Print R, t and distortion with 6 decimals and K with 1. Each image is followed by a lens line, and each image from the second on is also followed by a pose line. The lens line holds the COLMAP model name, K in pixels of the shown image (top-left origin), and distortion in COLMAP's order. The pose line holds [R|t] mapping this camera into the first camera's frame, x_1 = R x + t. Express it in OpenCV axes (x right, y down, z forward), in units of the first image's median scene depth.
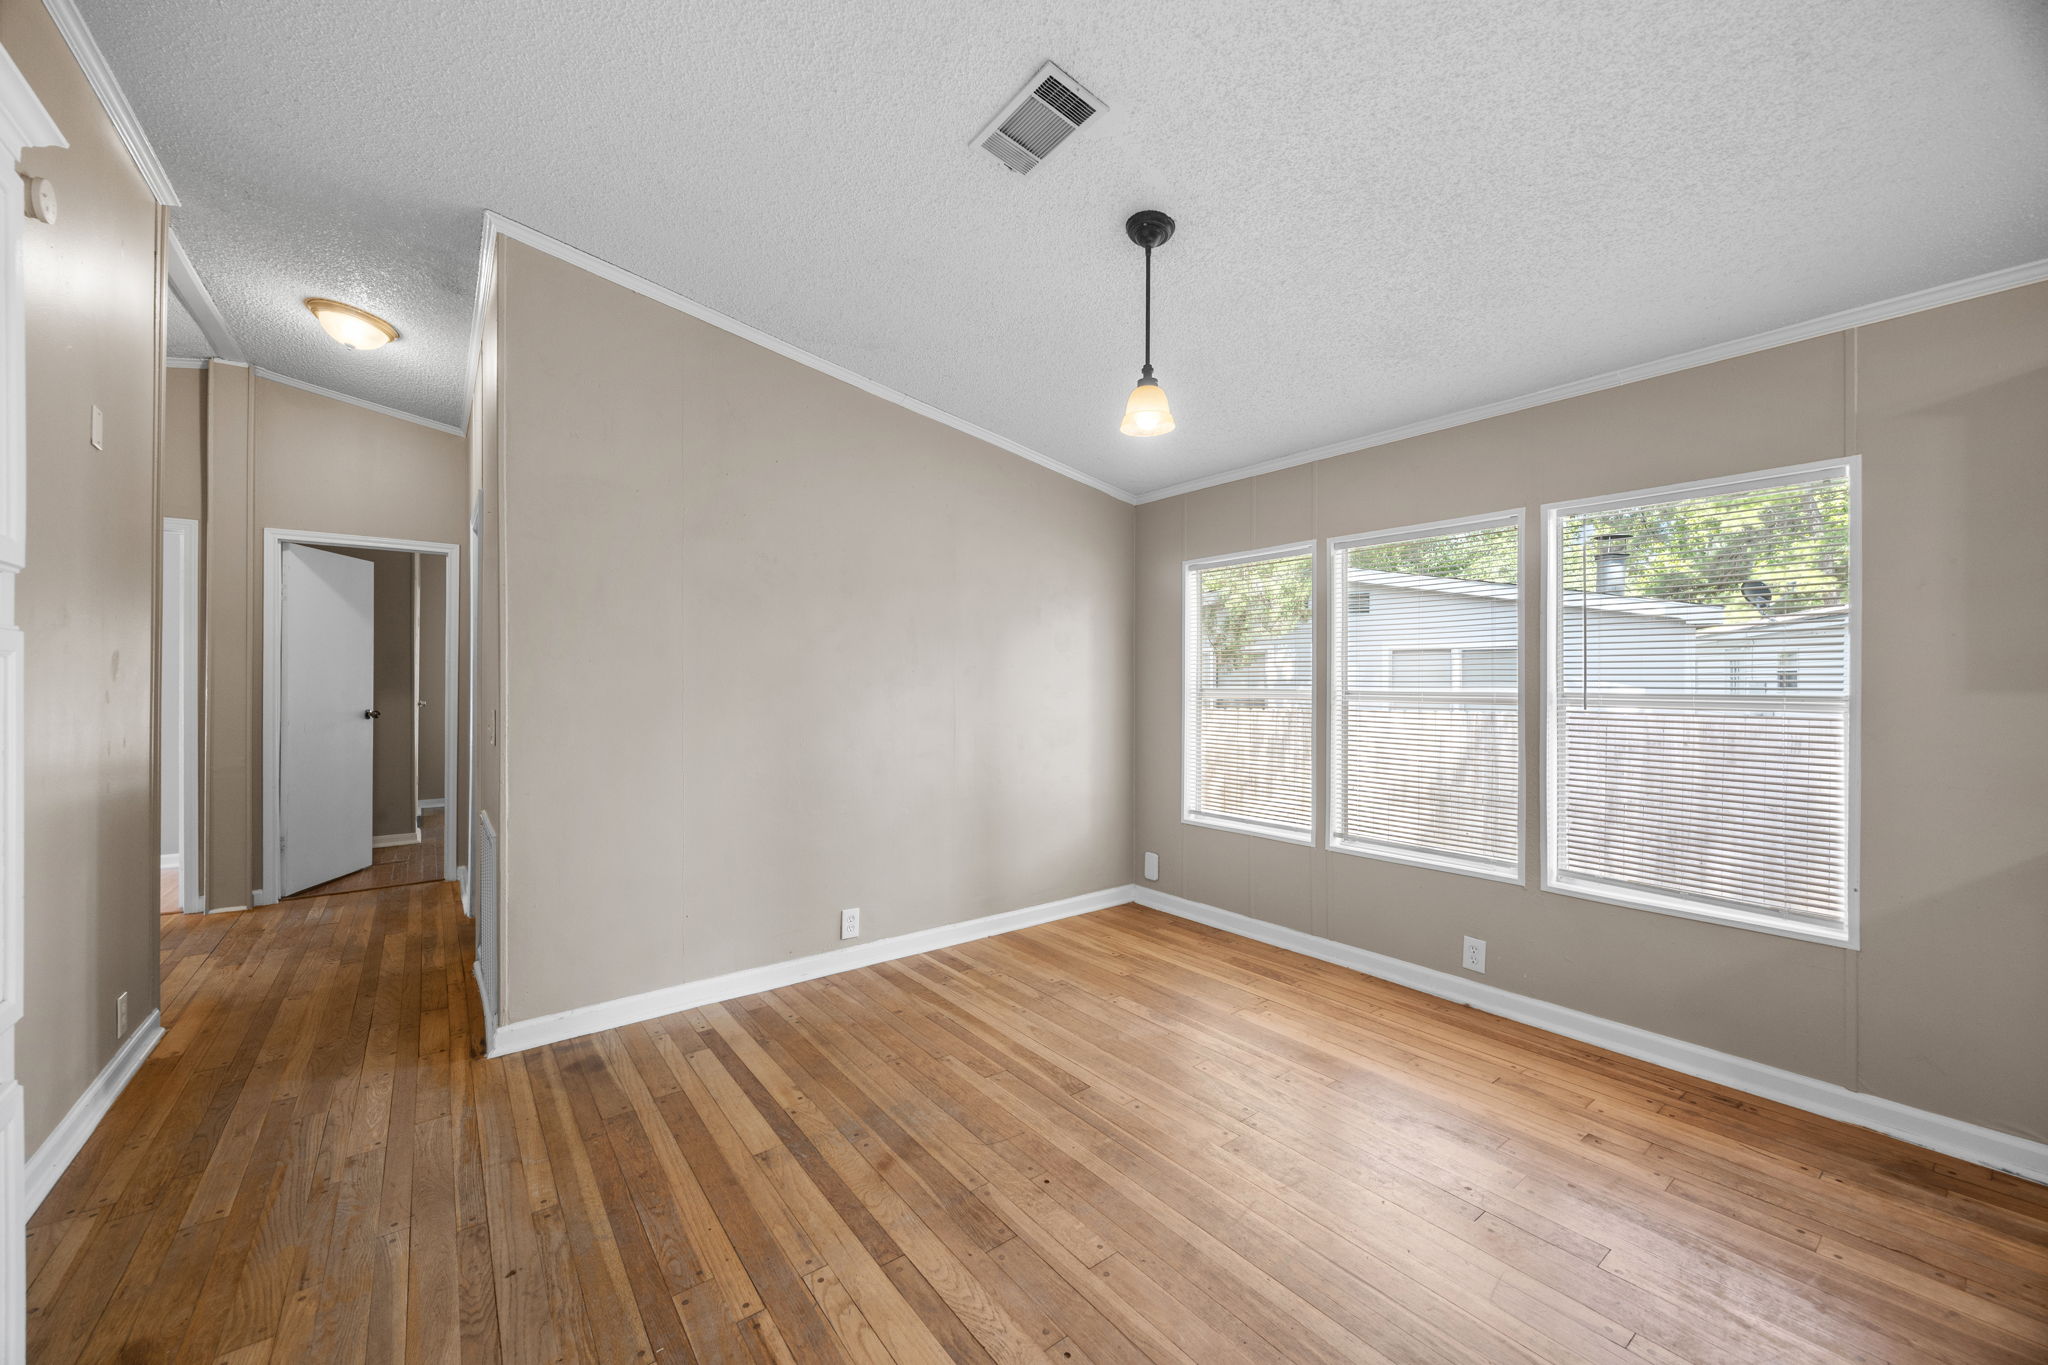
lens RADIAL K [[782.8, 0, 1014.4], [0, 782.8, 676.5], [0, 0, 1]] dist [-0.000215, -0.000318]
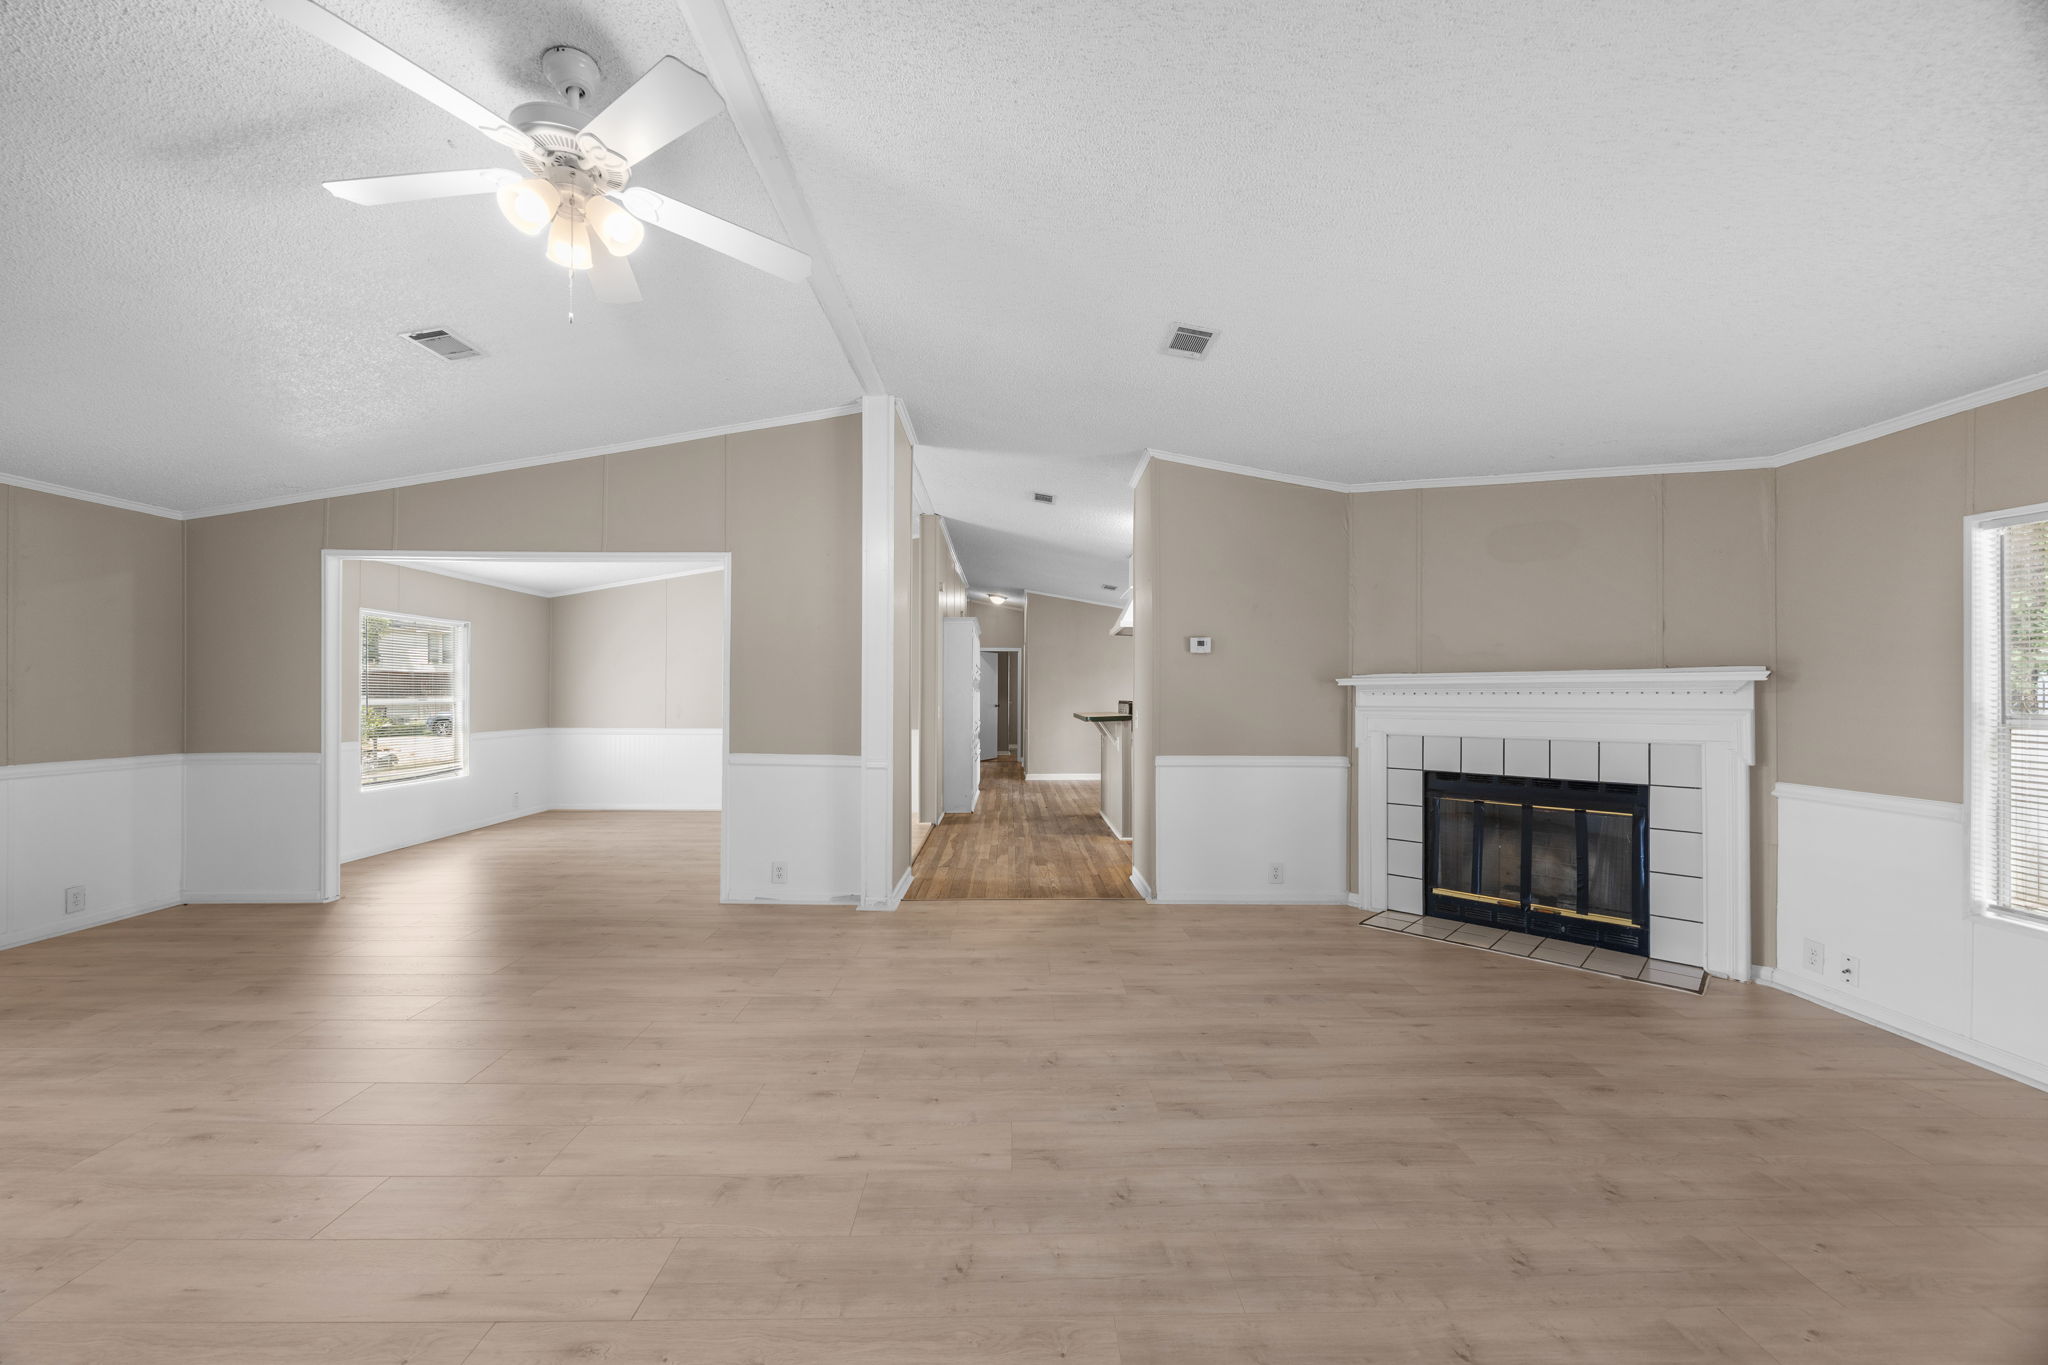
lens RADIAL K [[782.8, 0, 1020.9], [0, 782.8, 693.7], [0, 0, 1]] dist [-0.000215, -0.000318]
pose [[0.810632, 0.001658, -0.585554, 1.553847], [0.002187, 0.999980, 0.005859, -0.021345], [0.585552, -0.006030, 0.810612, -2.126917]]
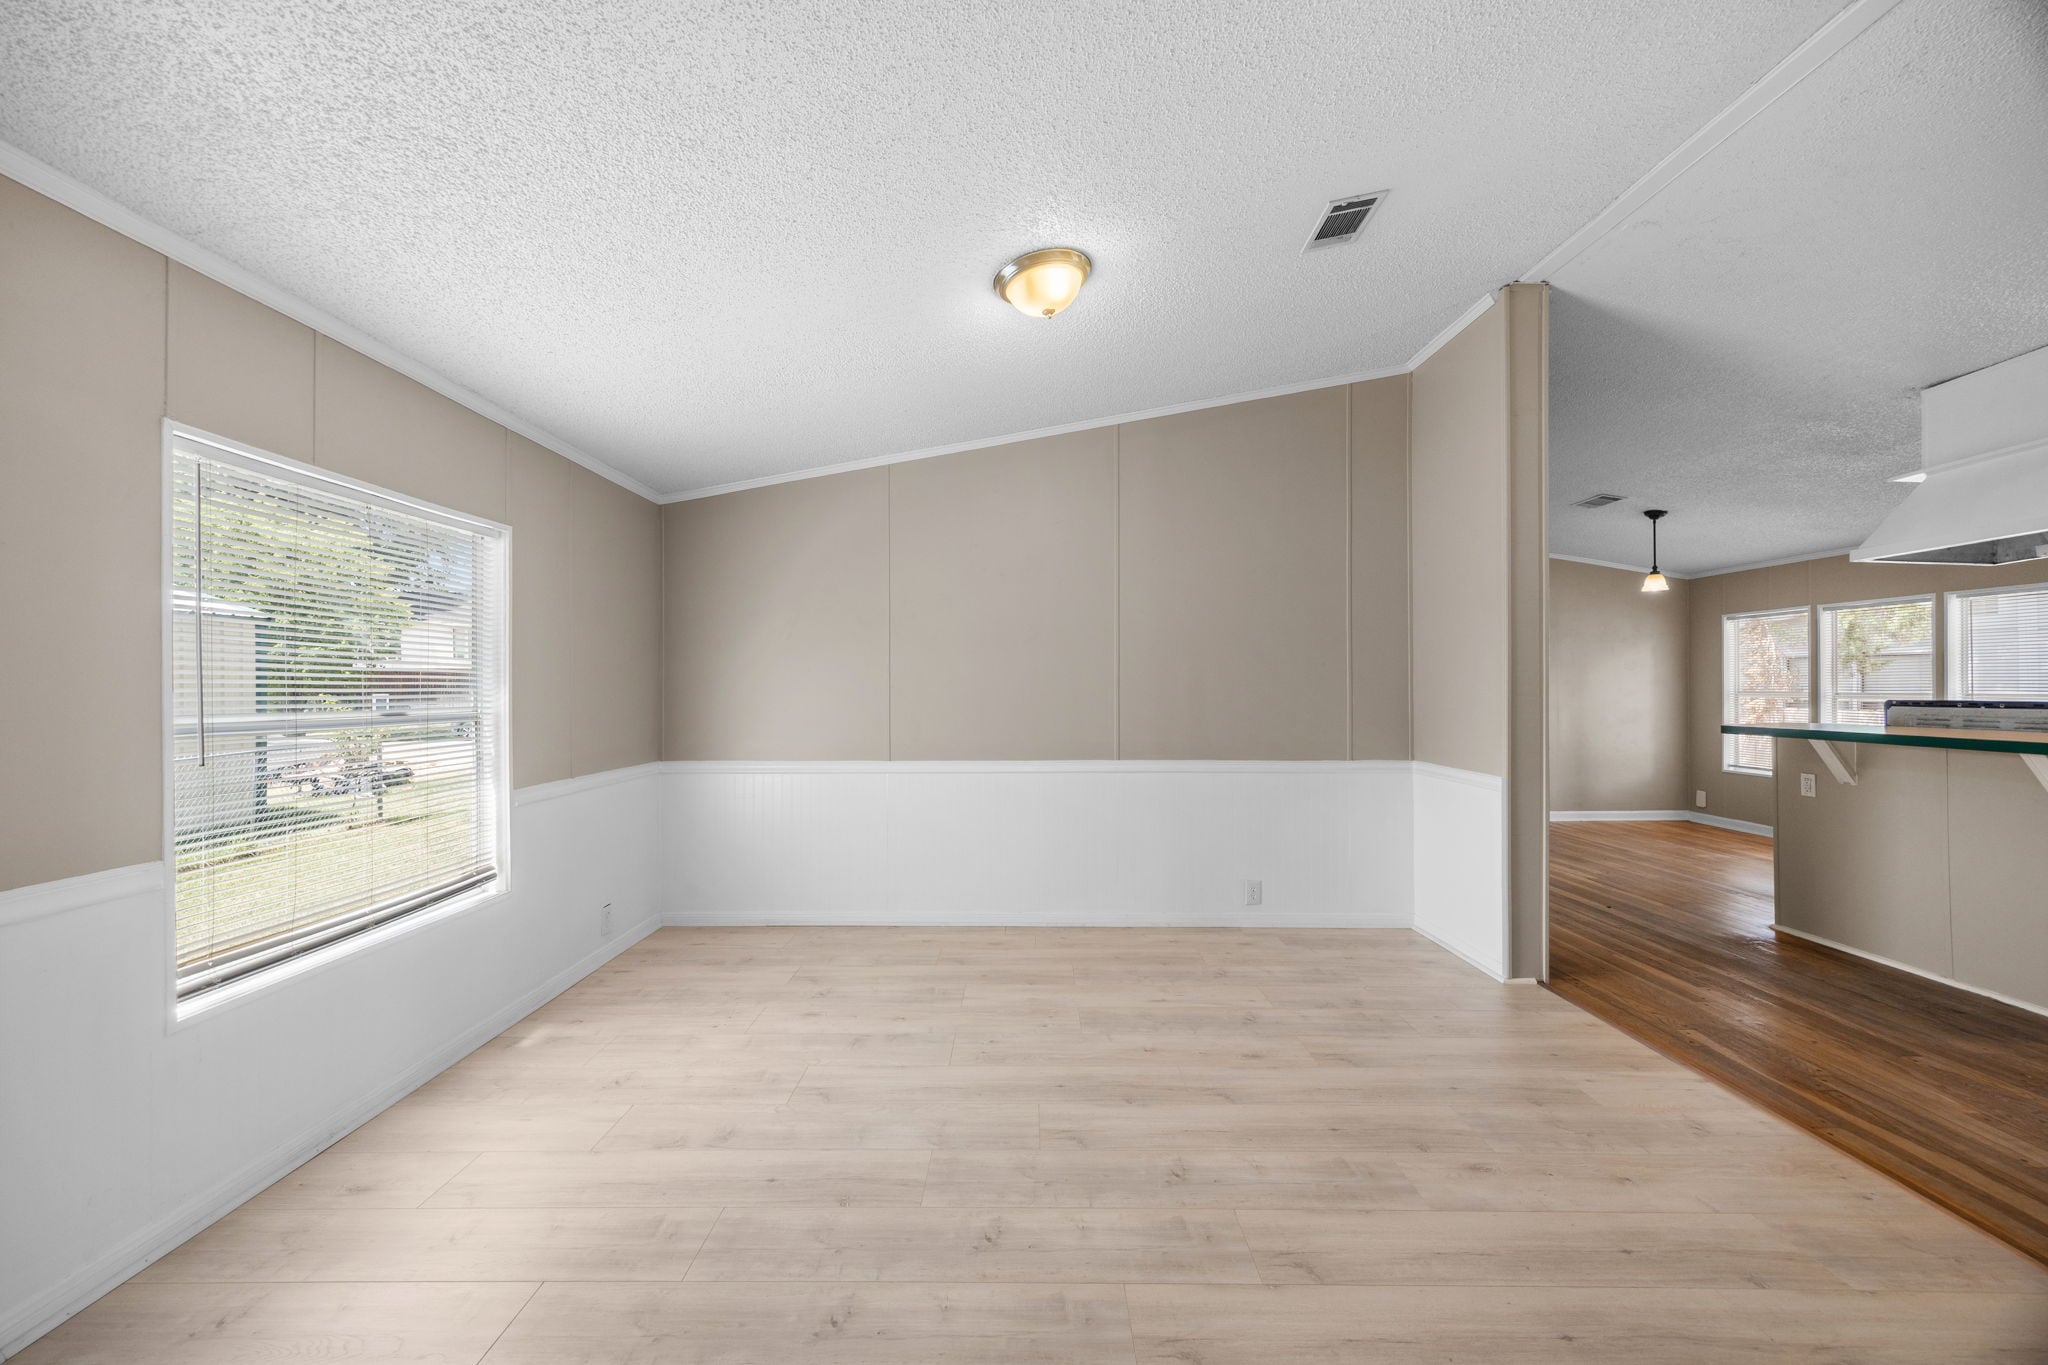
lens RADIAL K [[782.8, 0, 1024.8], [0, 782.8, 684.7], [0, 0, 1]] dist [-0.000215, -0.000318]
pose [[0.797317, -0.005563, -0.603536, 0.047654], [0.008860, 0.999958, 0.002488, -0.021324], [0.603496, -0.007332, 0.797332, -1.620496]]
